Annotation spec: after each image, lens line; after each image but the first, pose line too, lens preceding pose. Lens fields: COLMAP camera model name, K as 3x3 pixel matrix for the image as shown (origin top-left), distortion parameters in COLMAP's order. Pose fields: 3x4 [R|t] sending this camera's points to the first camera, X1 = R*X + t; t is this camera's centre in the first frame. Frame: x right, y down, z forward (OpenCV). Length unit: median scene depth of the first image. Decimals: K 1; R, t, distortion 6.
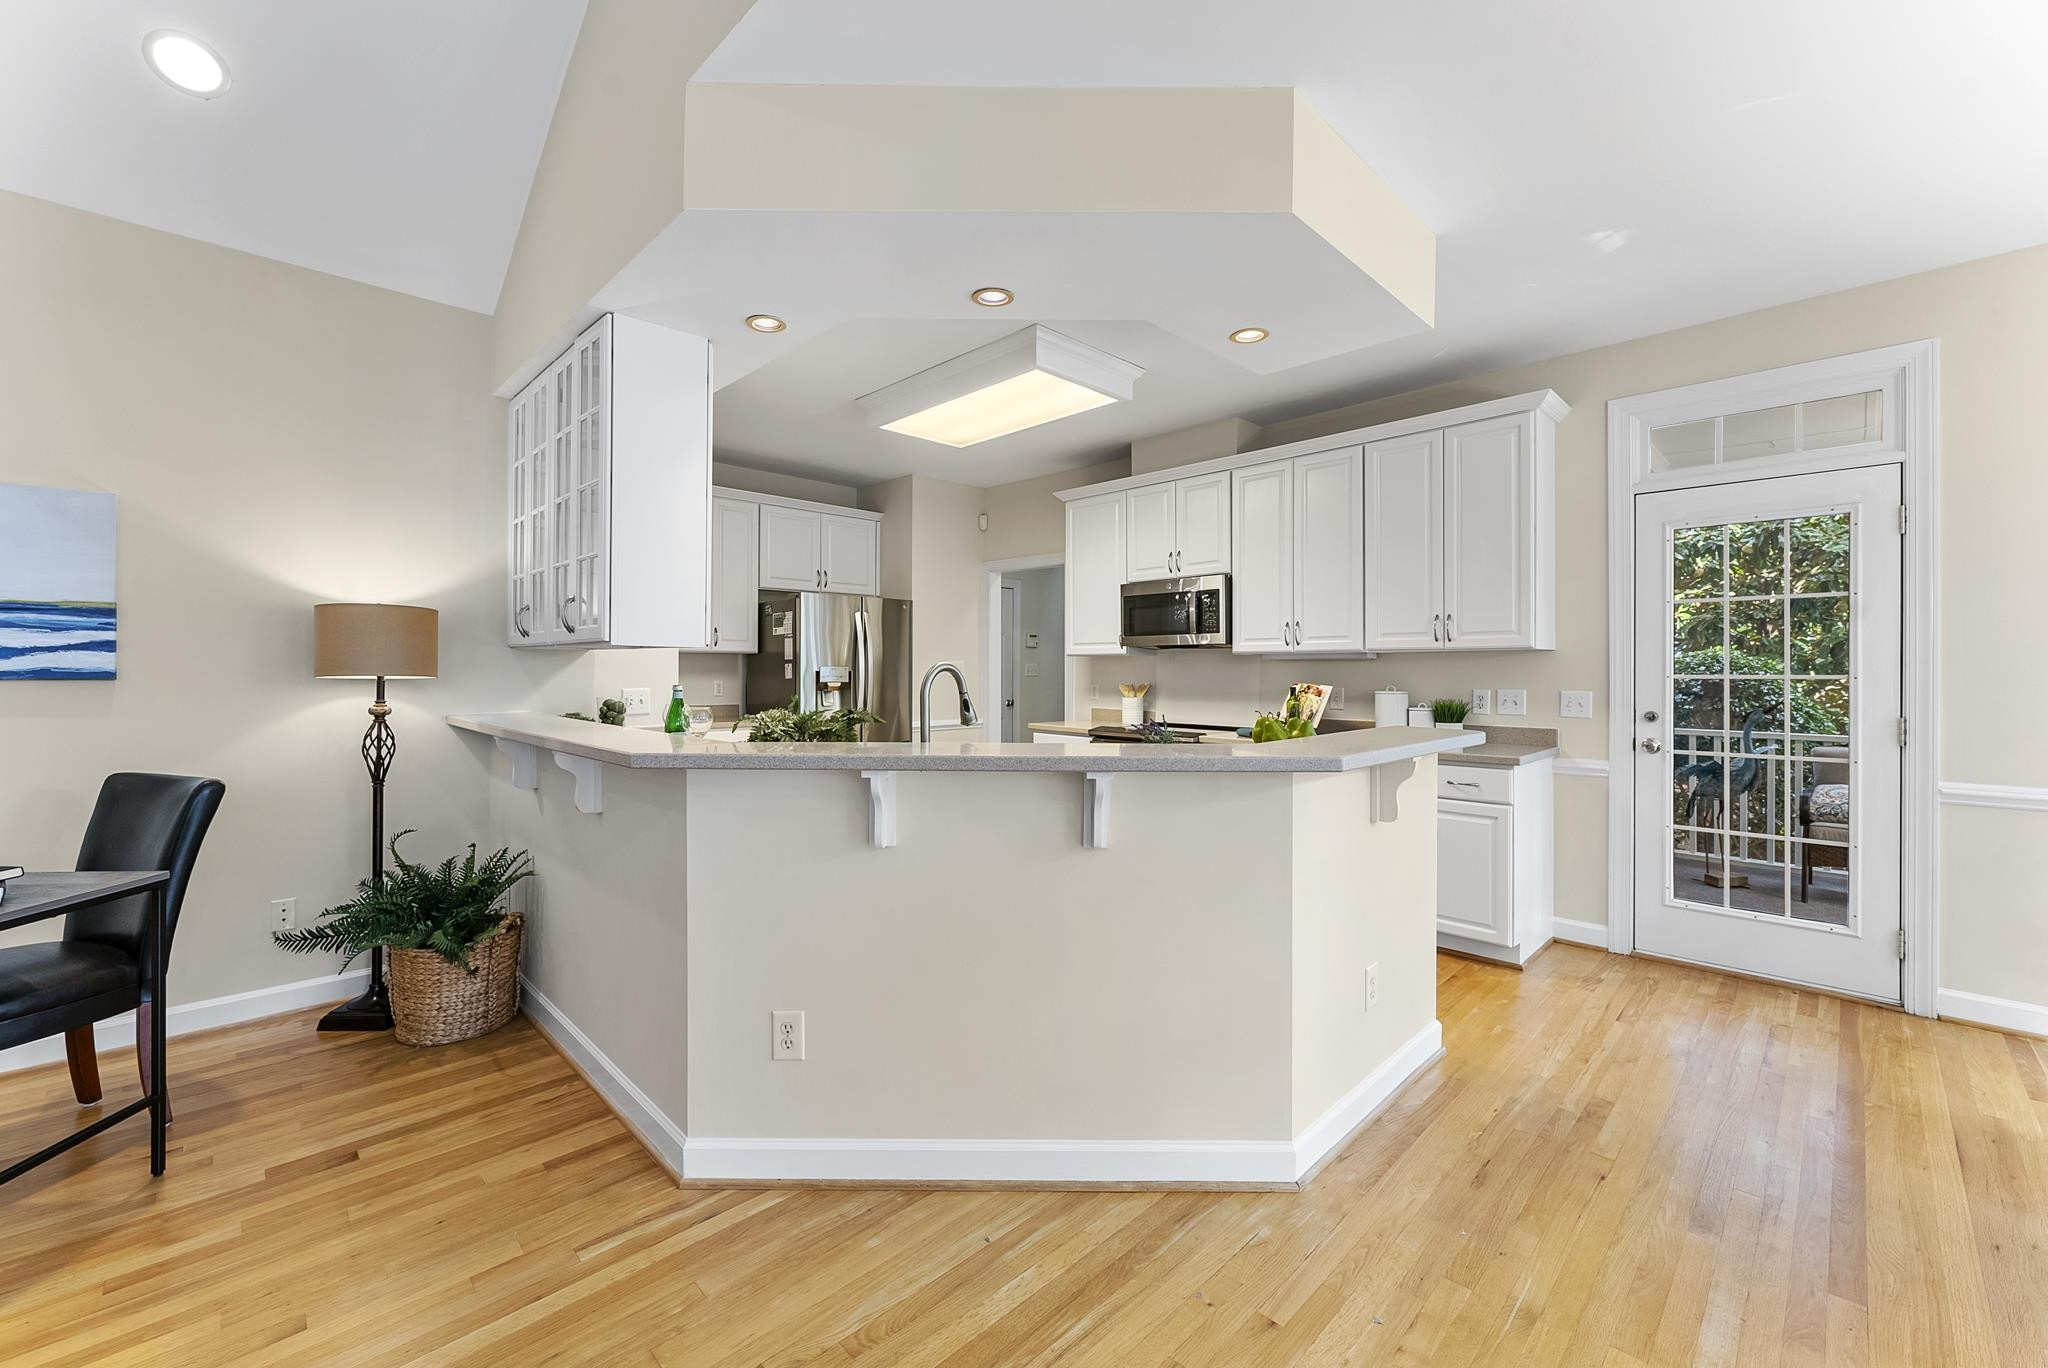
lens RADIAL K [[817.6, 0, 1017.3], [0, 817.6, 667.9], [0, 0, 1]] dist [-0.004086, 0.001216]
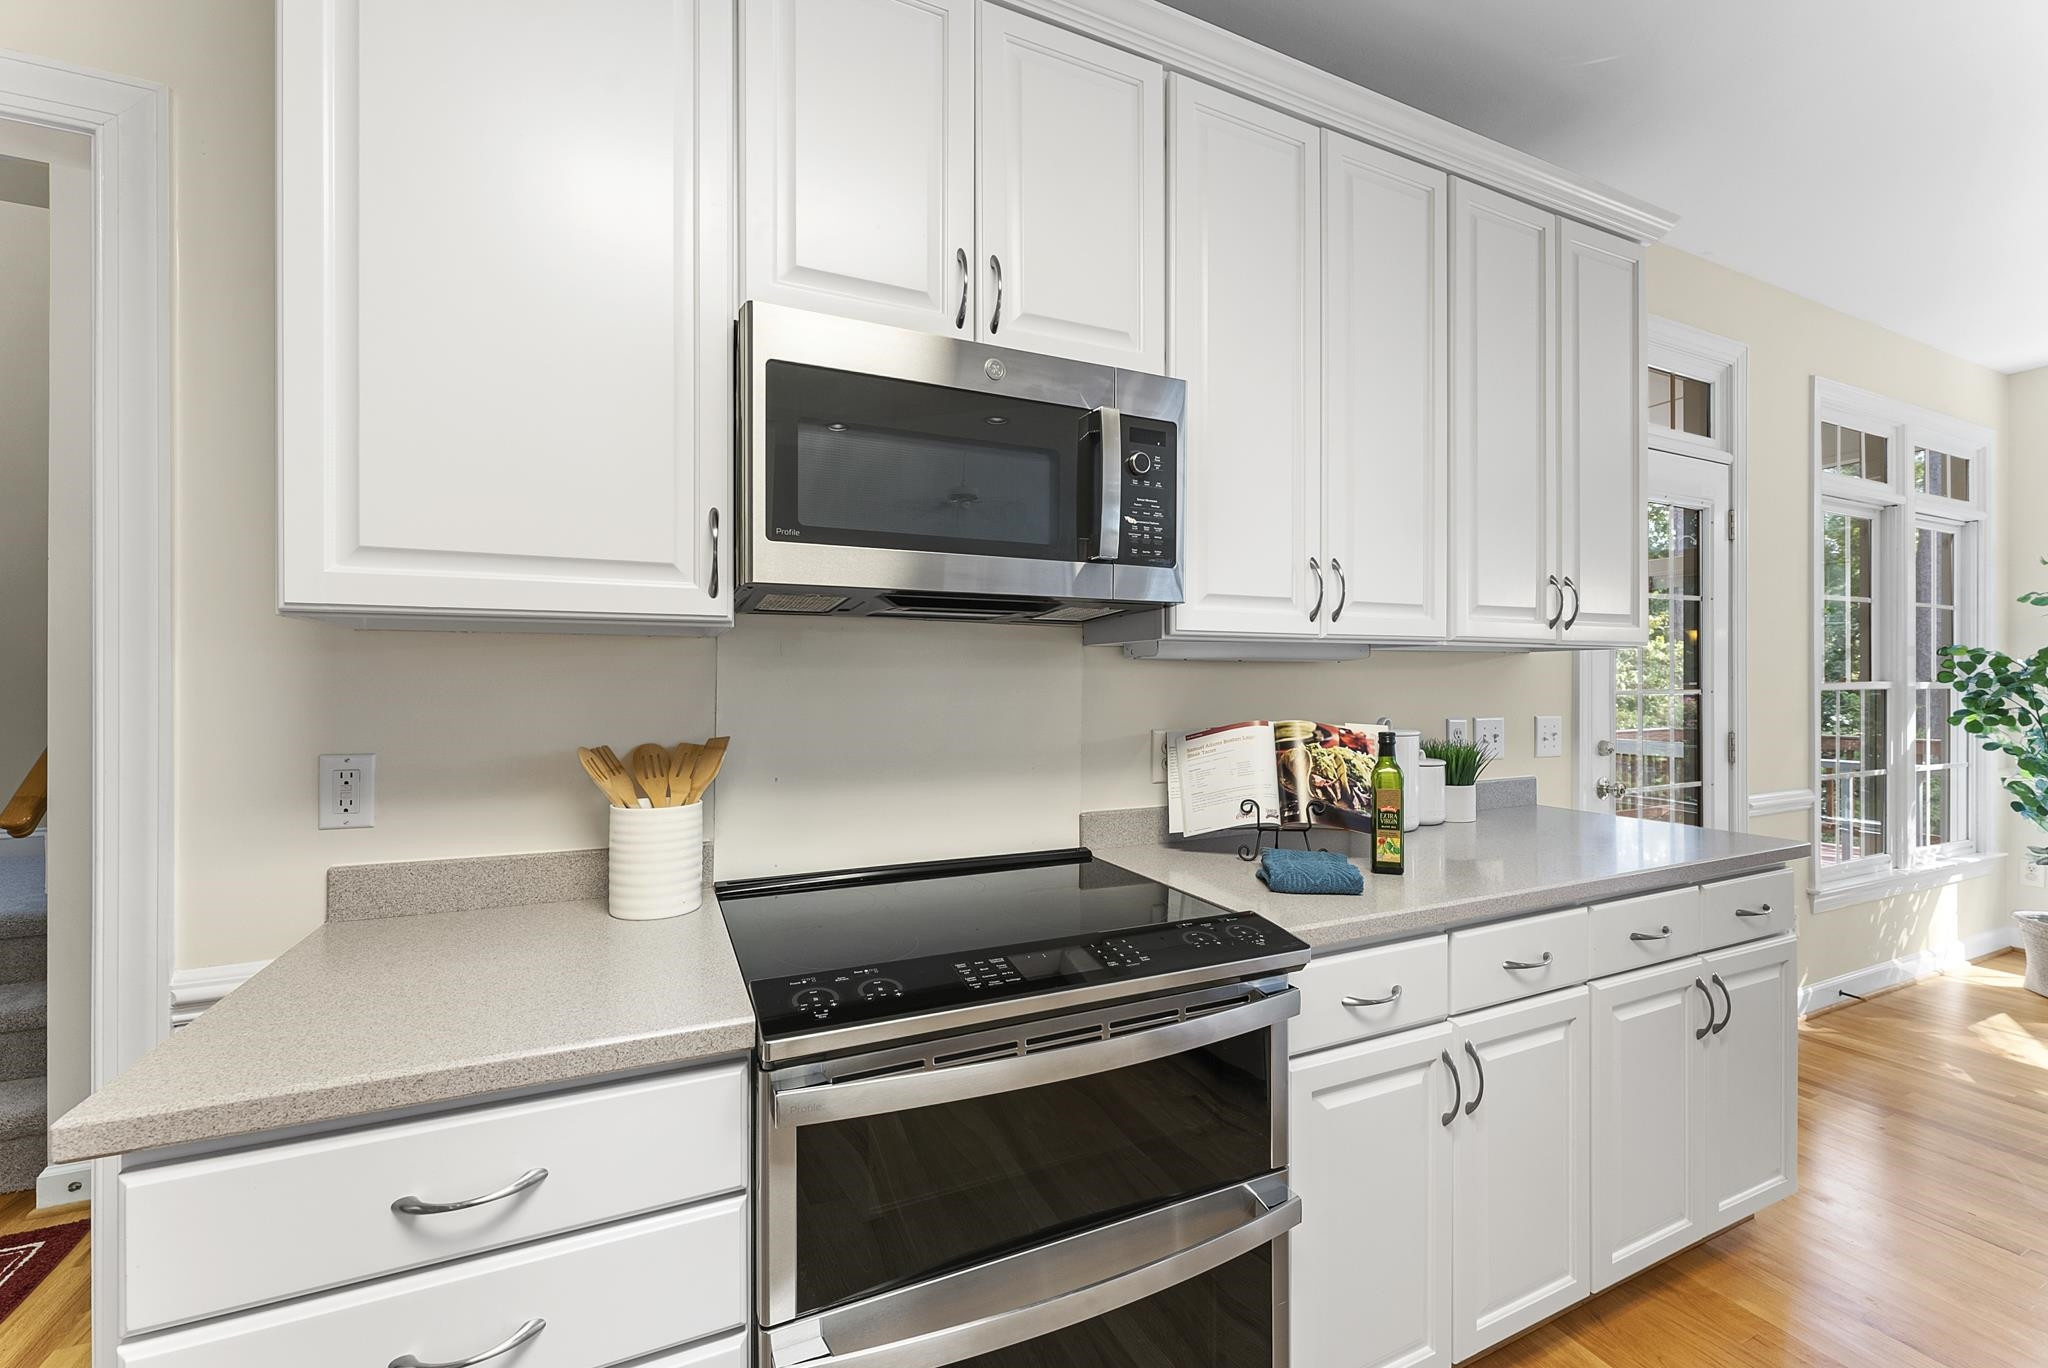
lens RADIAL K [[817.6, 0, 1020.7], [0, 817.6, 686.4], [0, 0, 1]] dist [-0.004086, 0.001216]
pose [[0.332294, -0.001667, 0.943174, -0.085432], [0.000806, 0.999999, 0.001483, 0.002378], [-0.943175, 0.000268, 0.332295, 1.288899]]
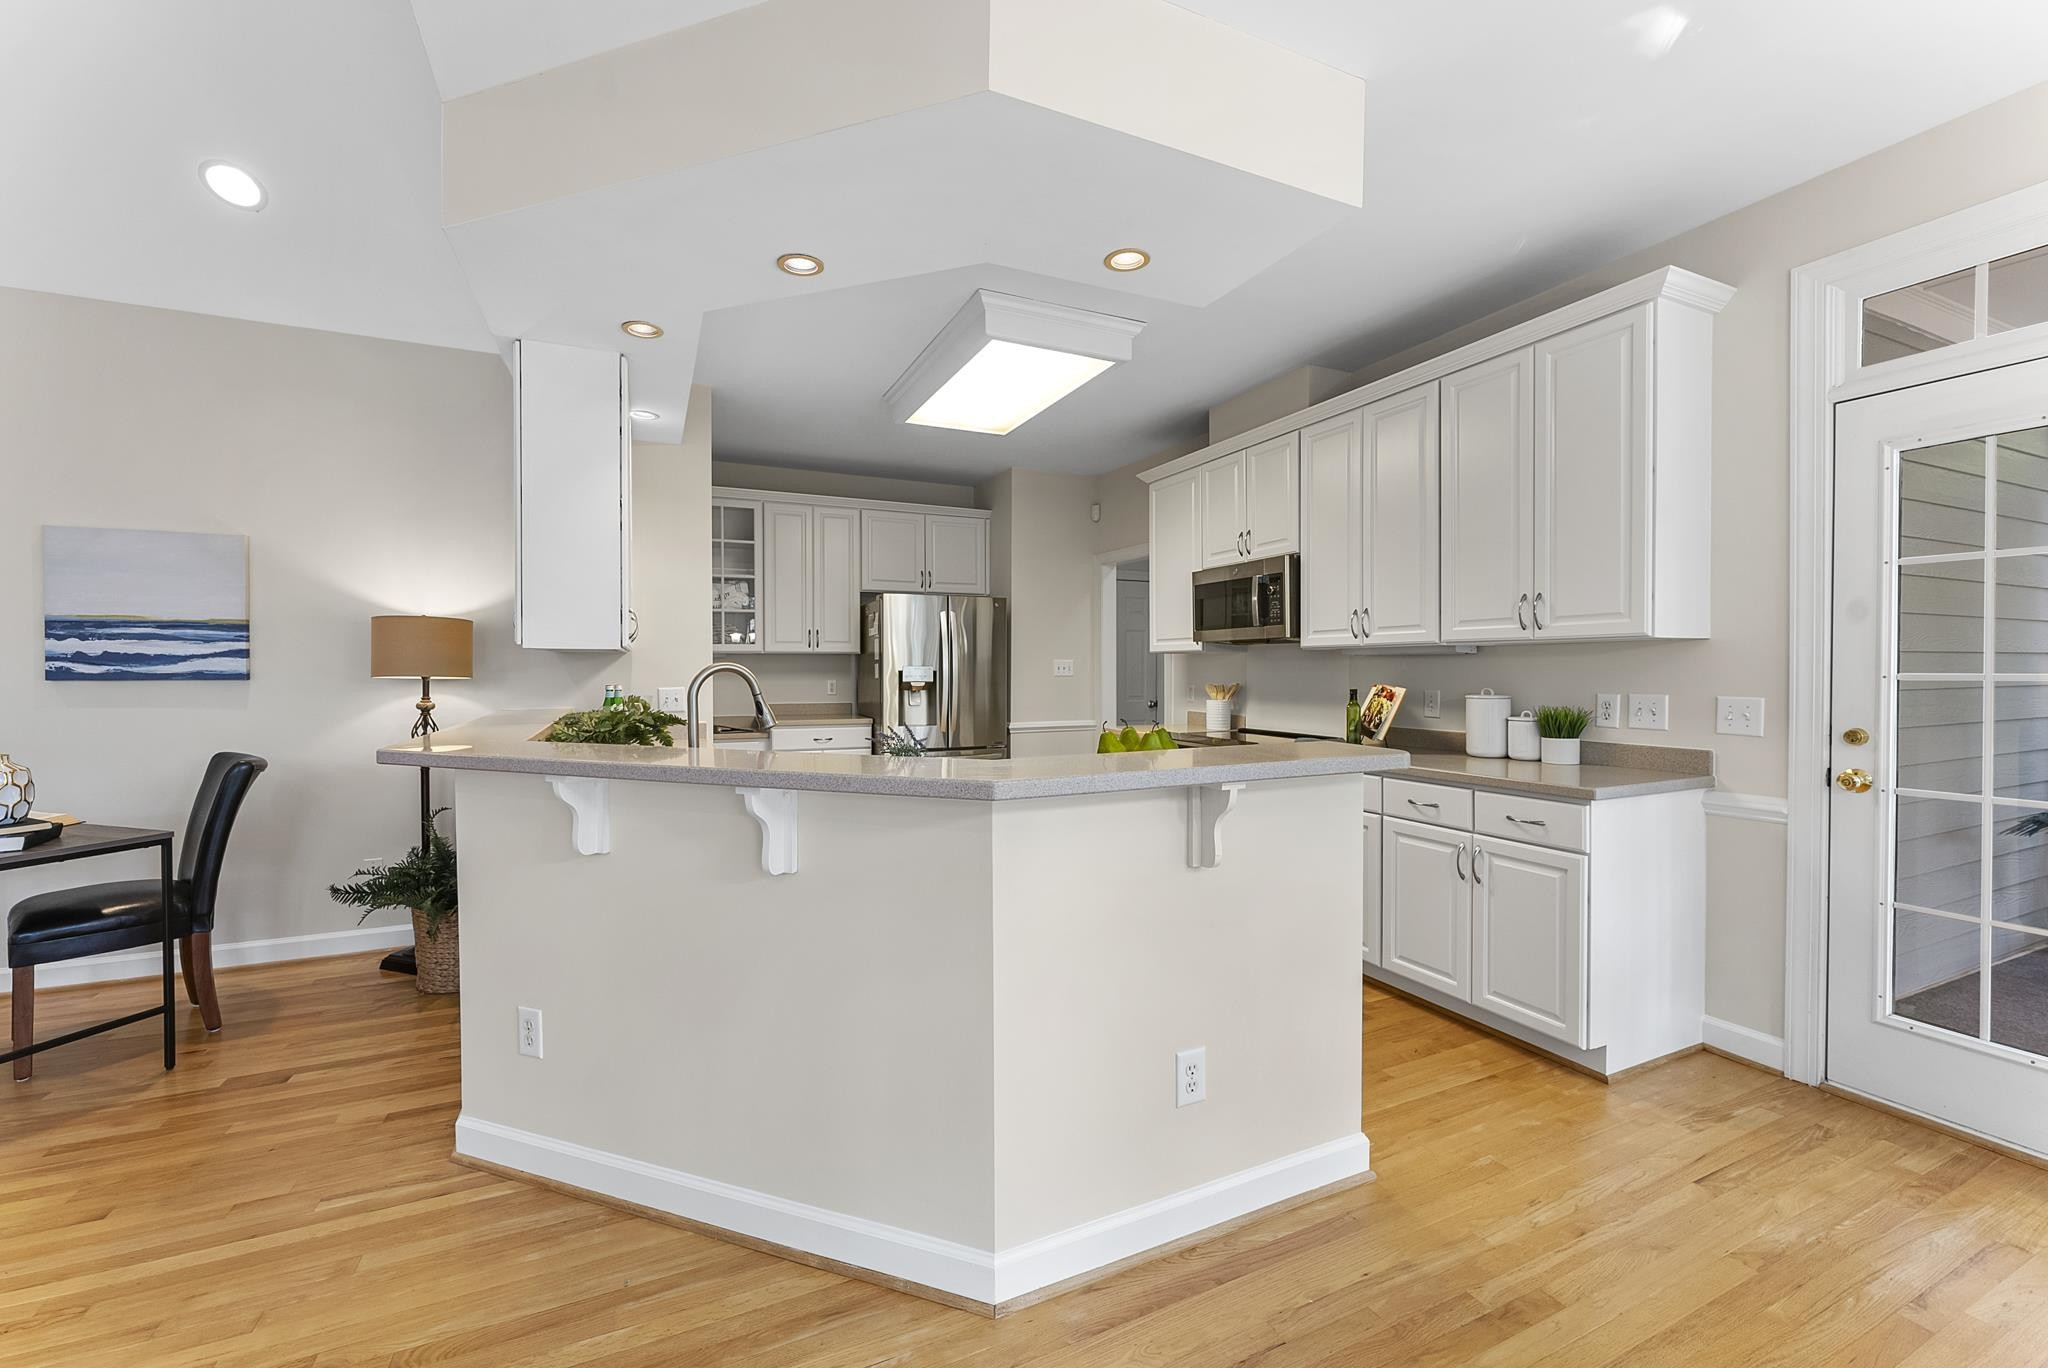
lens RADIAL K [[817.6, 0, 1017.0], [0, 817.6, 680.1], [0, 0, 1]] dist [-0.004086, 0.001216]
pose [[0.942044, 0.001273, -0.335486, 0.367063], [0.004233, 0.999868, 0.015681, 0.000228], [0.335461, -0.016192, 0.941915, 0.150564]]
